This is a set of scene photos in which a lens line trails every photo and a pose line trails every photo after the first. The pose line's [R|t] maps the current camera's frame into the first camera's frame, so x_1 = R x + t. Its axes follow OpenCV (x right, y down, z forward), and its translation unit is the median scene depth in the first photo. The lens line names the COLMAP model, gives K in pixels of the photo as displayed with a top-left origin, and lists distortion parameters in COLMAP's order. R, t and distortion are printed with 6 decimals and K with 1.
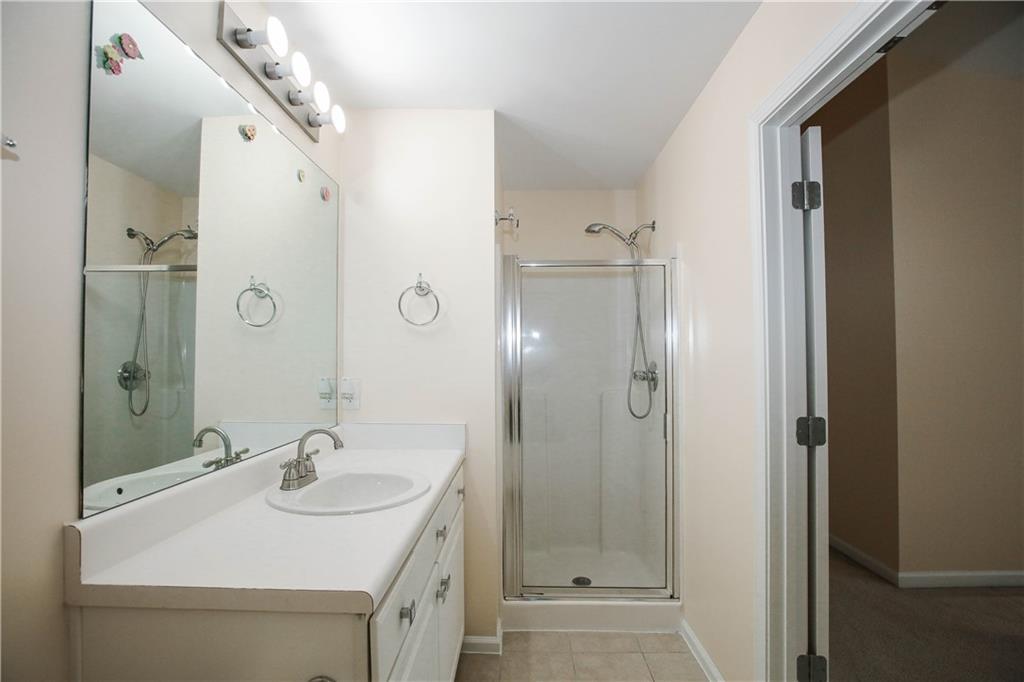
lens RADIAL K [[469.9, 0, 512.1], [0, 469.9, 348.2], [0, 0, 1]] dist [-0.053937, 0.020571]
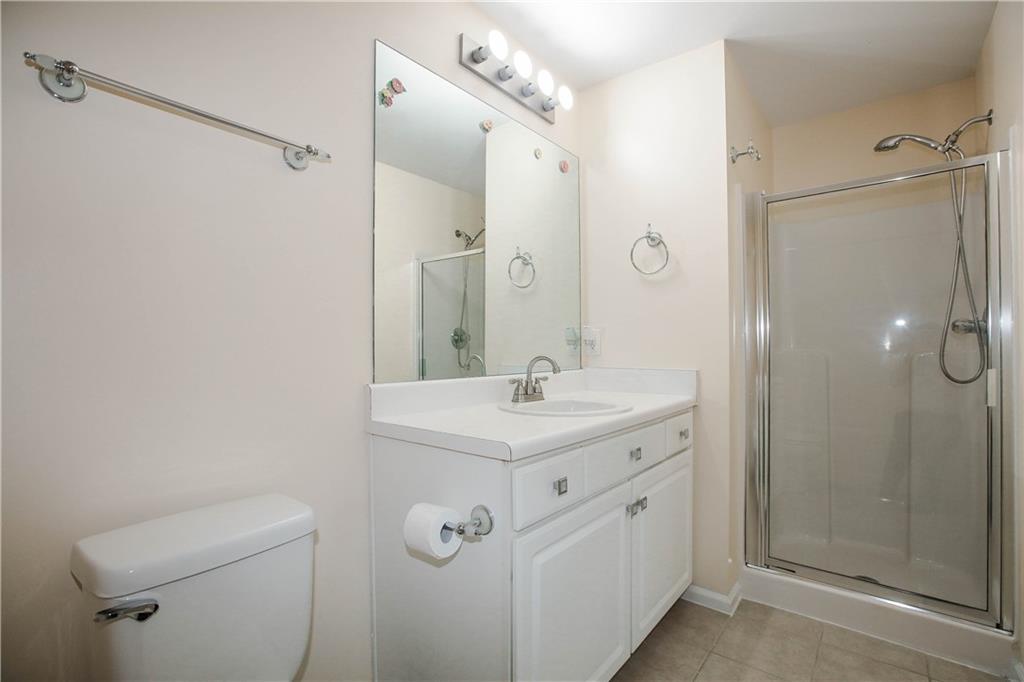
lens RADIAL K [[469.9, 0, 512.1], [0, 469.9, 348.2], [0, 0, 1]] dist [-0.053937, 0.020571]
pose [[0.788776, -0.001713, -0.614679, 0.195633], [0.012341, 0.999839, 0.013049, 0.096681], [0.614557, -0.017879, 0.788669, -0.007099]]
